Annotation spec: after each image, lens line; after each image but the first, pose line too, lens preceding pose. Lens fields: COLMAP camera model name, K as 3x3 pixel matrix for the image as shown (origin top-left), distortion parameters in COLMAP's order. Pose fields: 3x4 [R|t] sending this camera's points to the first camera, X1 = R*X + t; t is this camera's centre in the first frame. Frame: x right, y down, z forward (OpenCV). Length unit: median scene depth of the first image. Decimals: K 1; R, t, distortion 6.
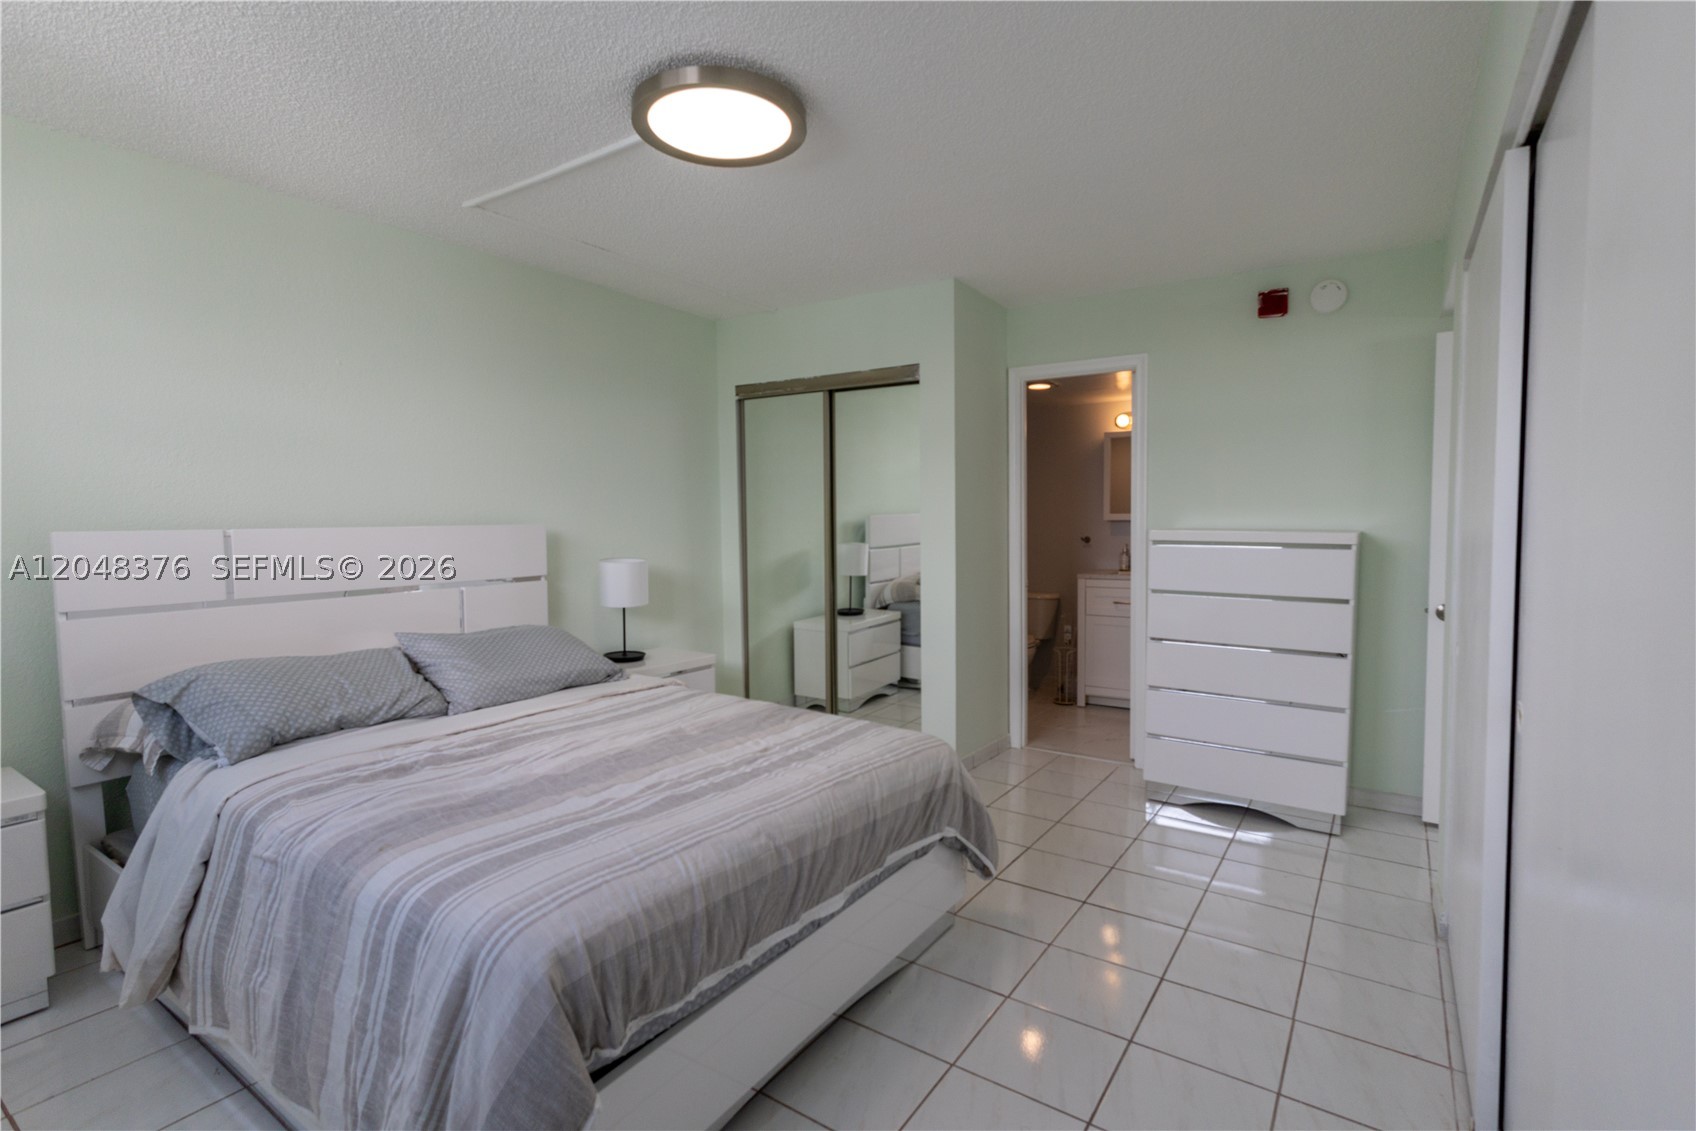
lens RADIAL K [[799.5, 0, 846.0], [0, 799.5, 564.5], [0, 0, 1]] dist [-0.010848, 0.002337]
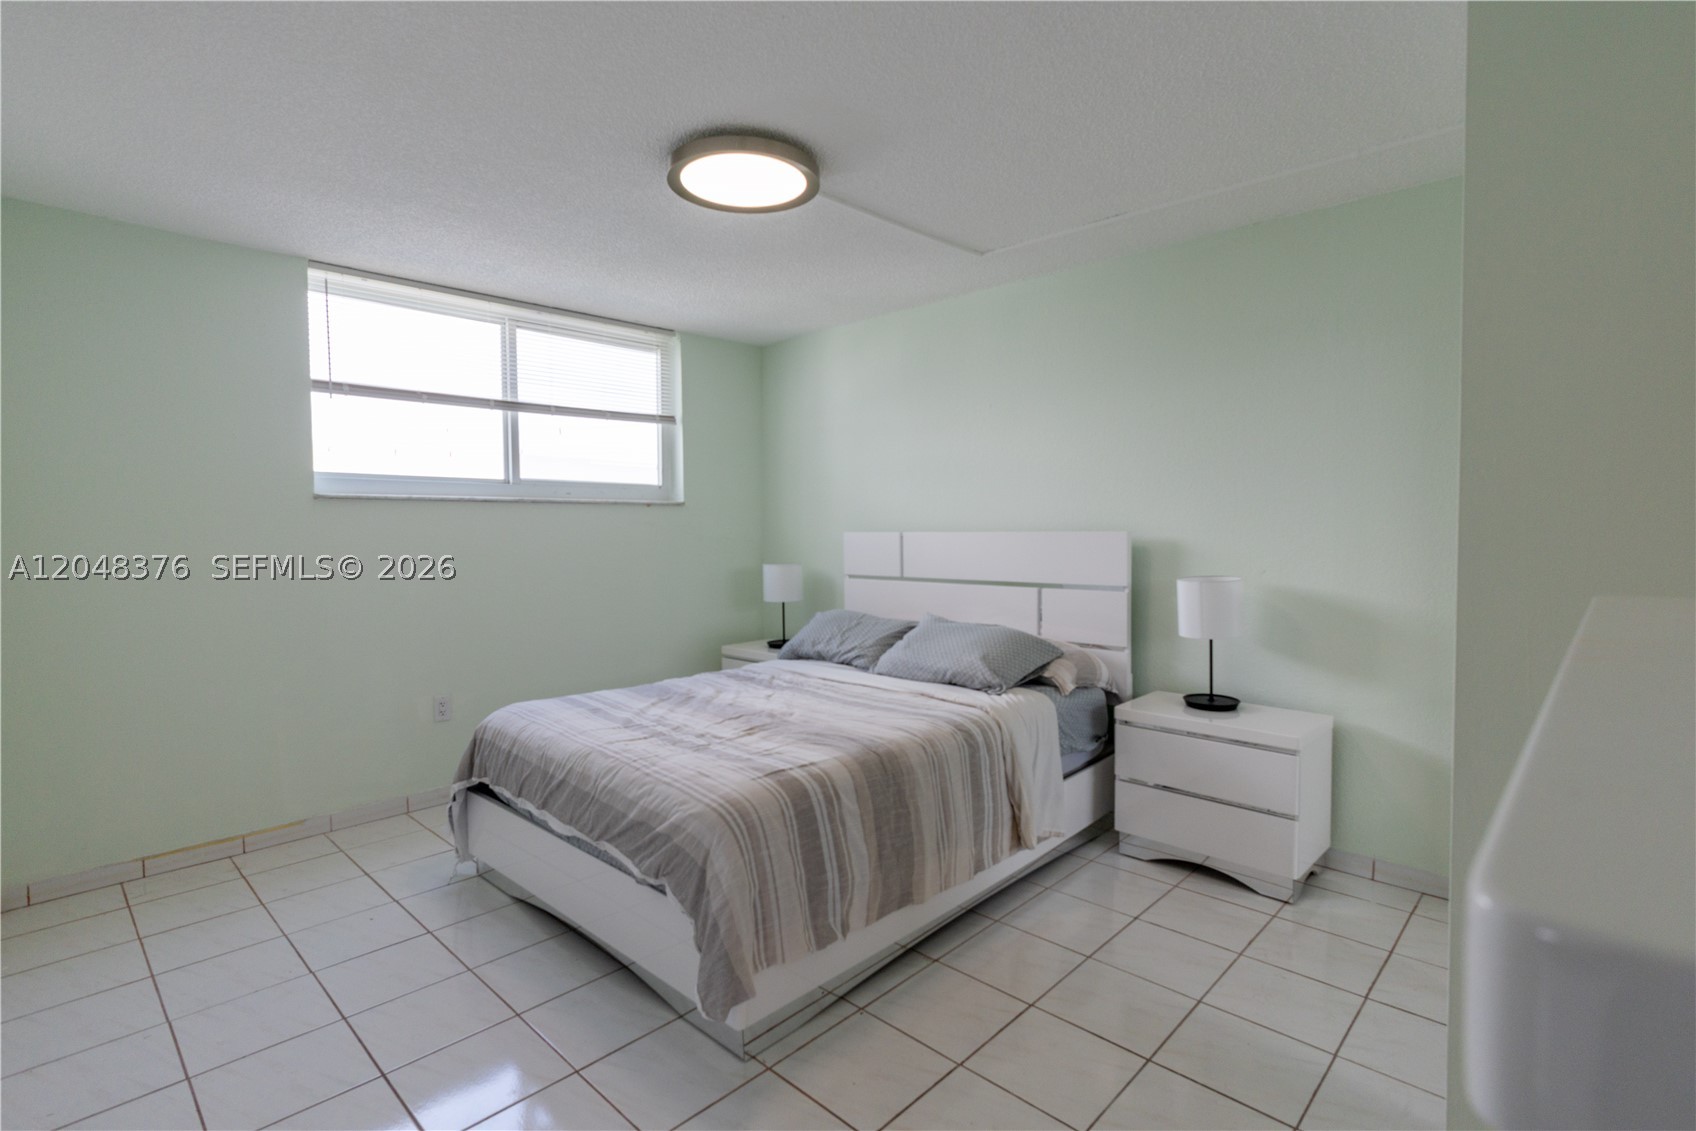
lens RADIAL K [[799.5, 0, 845.2], [0, 799.5, 561.7], [0, 0, 1]] dist [-0.010848, 0.002337]
pose [[-0.152596, 0.049734, -0.987037, 0.728396], [-0.052058, 0.996942, 0.058281, -0.065089], [0.986917, 0.060277, -0.149540, 1.010490]]
